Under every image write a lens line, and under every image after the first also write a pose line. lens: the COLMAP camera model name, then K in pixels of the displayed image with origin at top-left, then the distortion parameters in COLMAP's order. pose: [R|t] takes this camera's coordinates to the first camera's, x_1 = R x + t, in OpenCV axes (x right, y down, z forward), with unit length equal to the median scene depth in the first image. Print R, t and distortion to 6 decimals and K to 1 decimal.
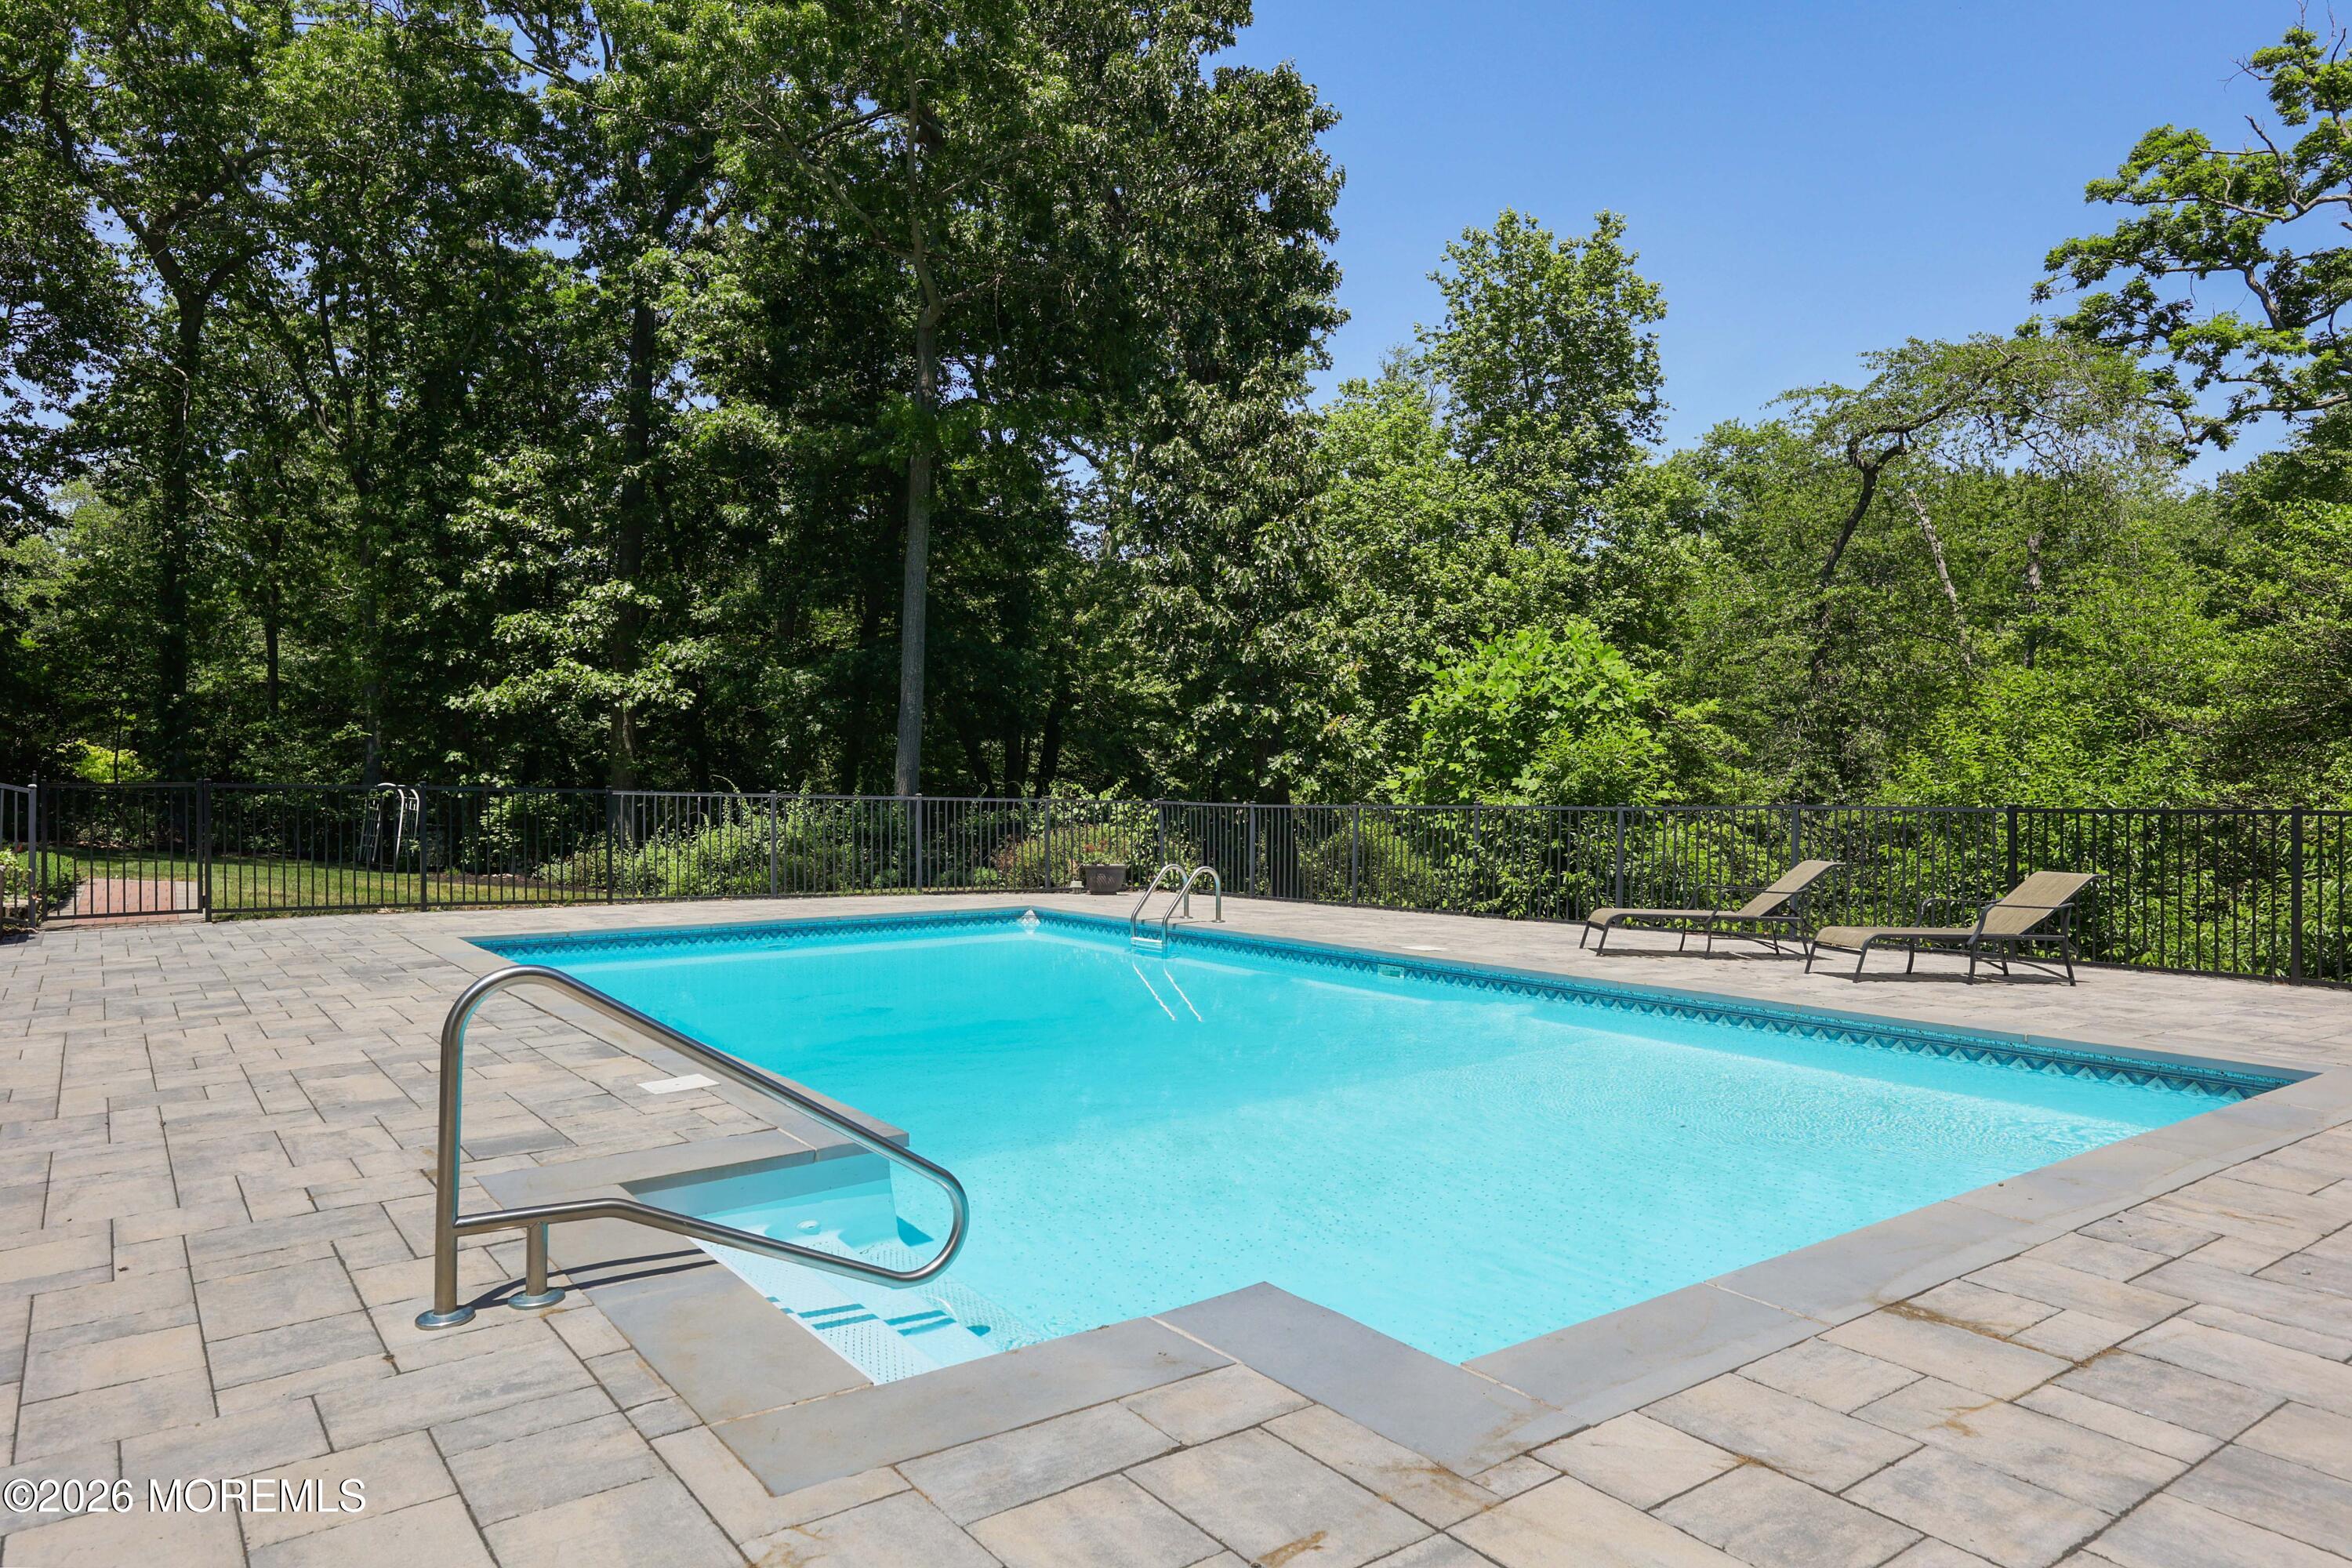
lens RADIAL K [[1478.6, 0, 1176.0], [0, 1478.6, 784.0], [0, 0, 1]] dist [0.000691, -0.000304]
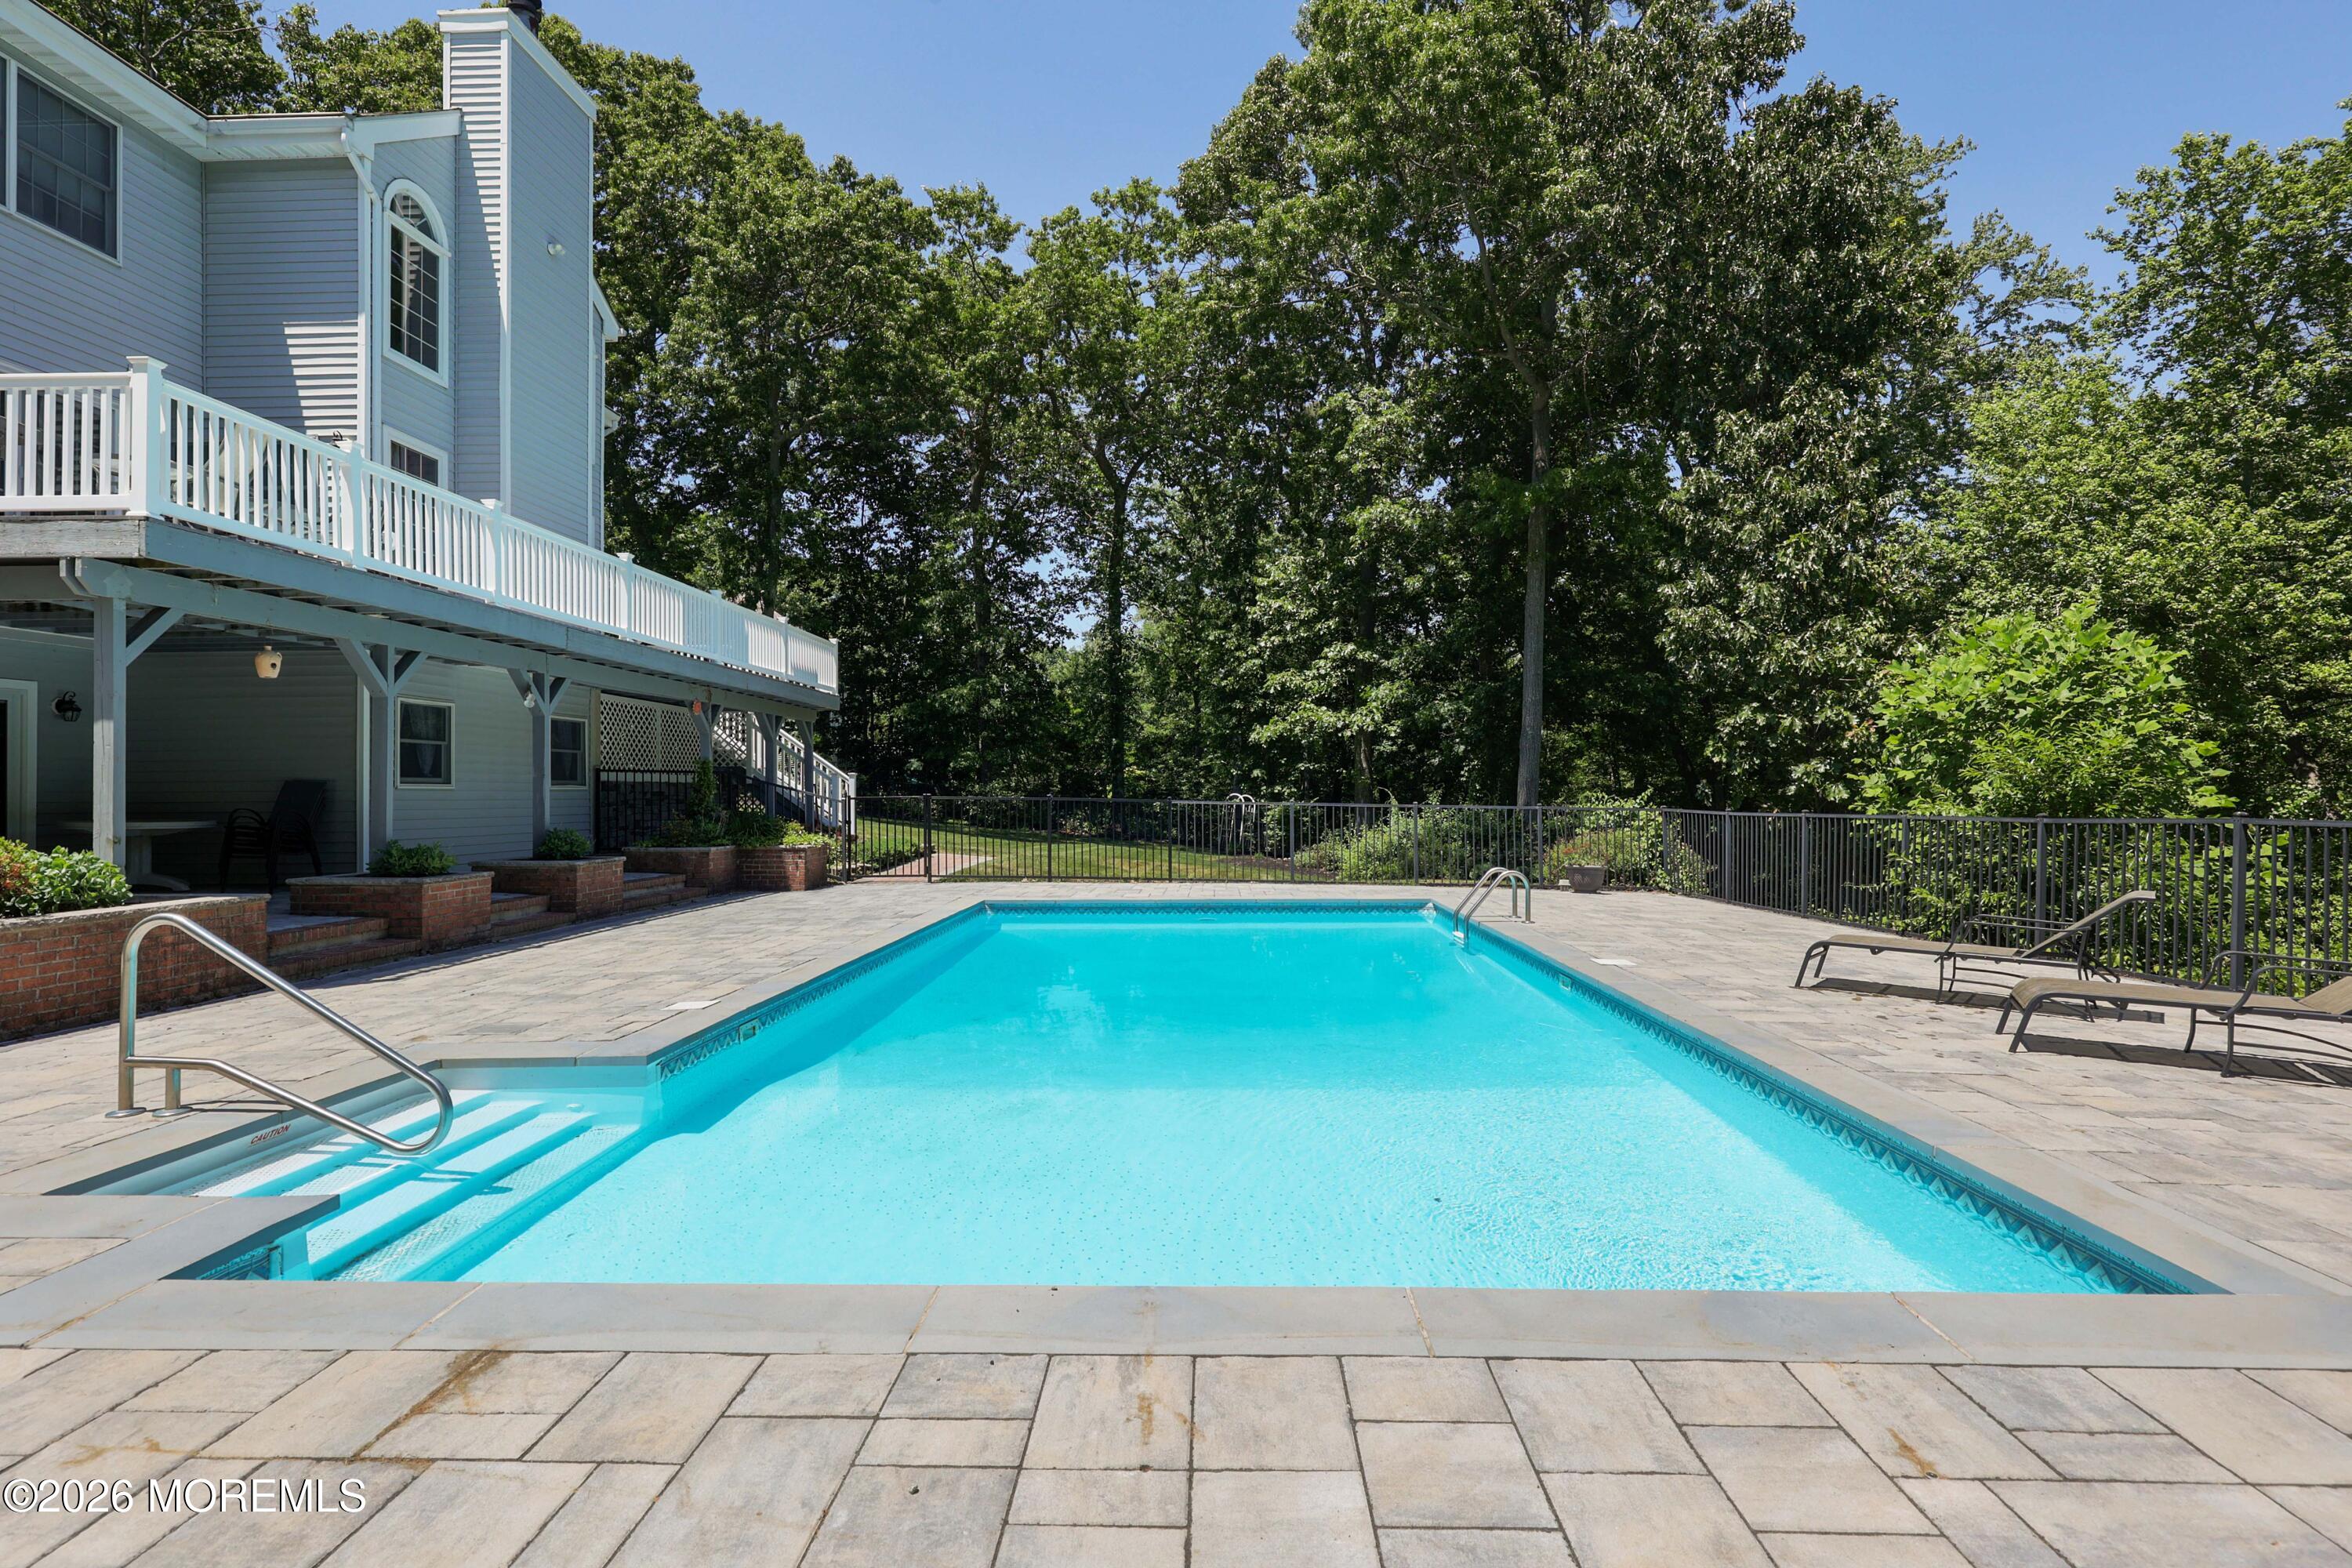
lens RADIAL K [[1150.0, 0, 1170.2], [0, 1150.0, 788.7], [0, 0, 1]] dist [0.001175, -0.000086]
pose [[0.785235, -0.007788, -0.619149, 0.215409], [0.006621, 0.999969, -0.004181, -0.001564], [0.619162, -0.000816, 0.785263, 0.113248]]
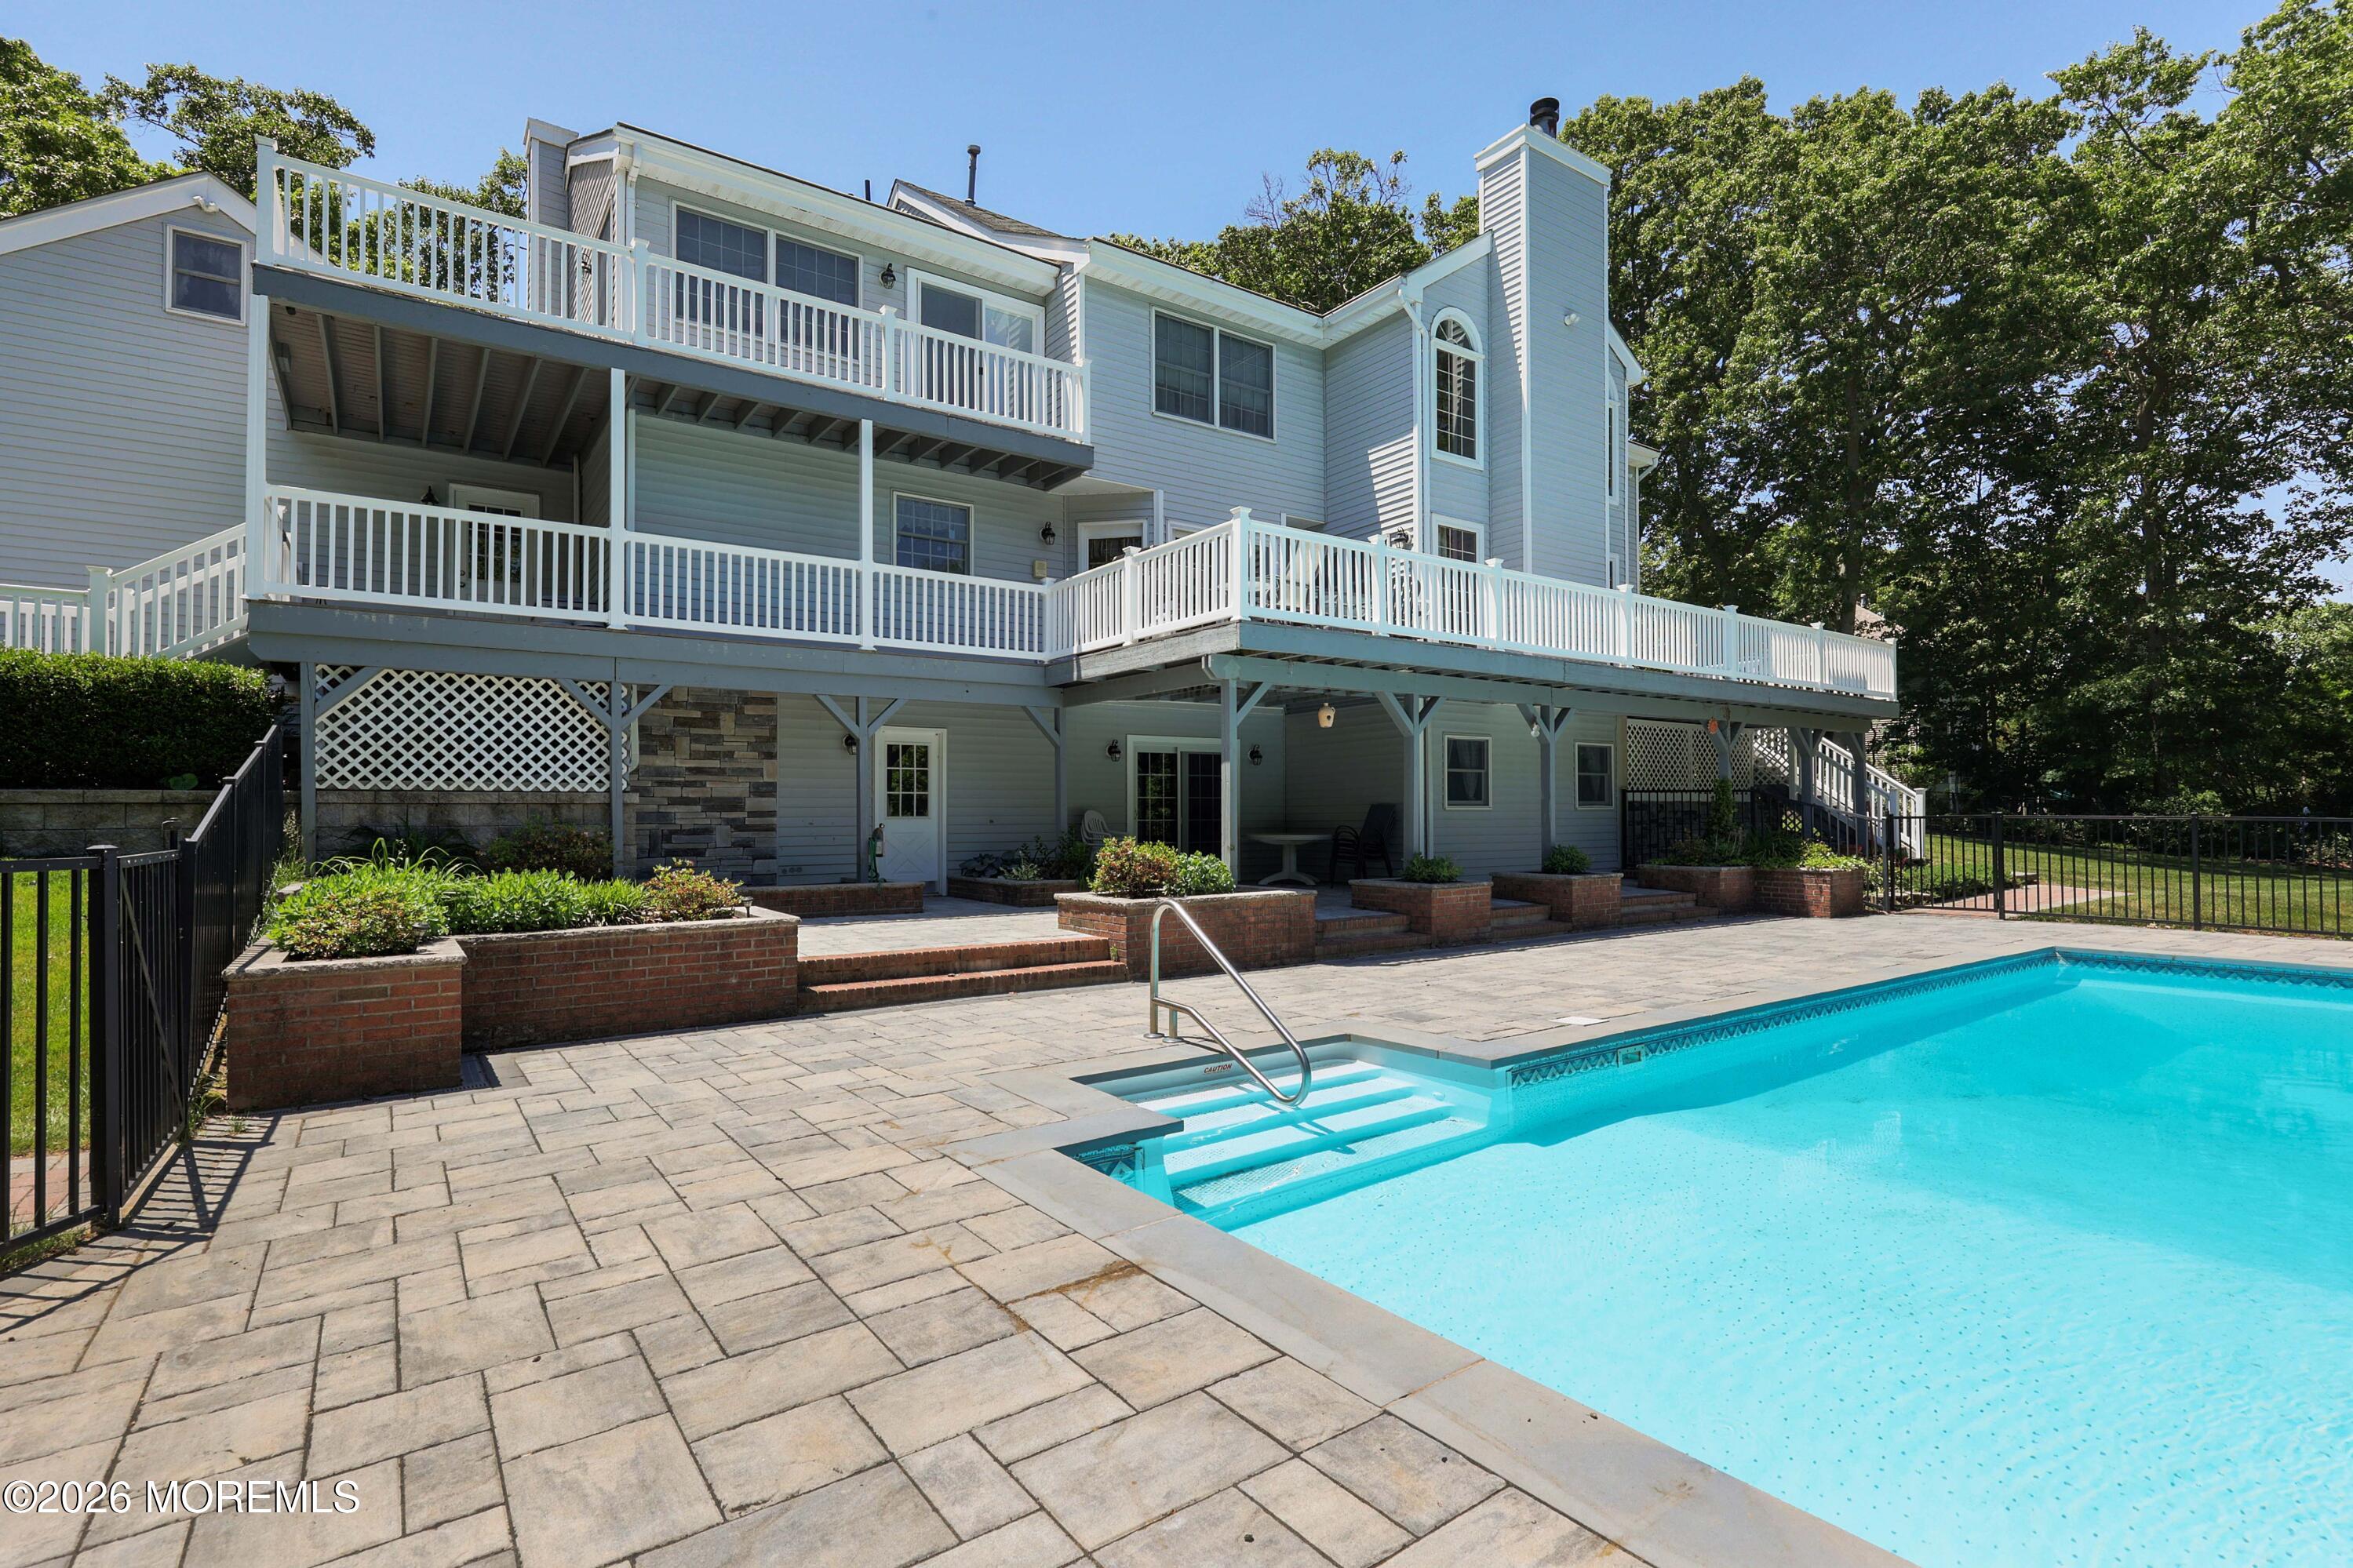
lens RADIAL K [[1104.1, 0, 1177.2], [0, 1104.1, 804.7], [0, 0, 1]] dist [0.001242, -0.000007]
pose [[-0.012031, -0.013580, -0.999835, 0.229682], [0.007890, 0.999875, -0.013676, -0.001801], [0.999896, -0.008054, -0.011923, 0.173456]]
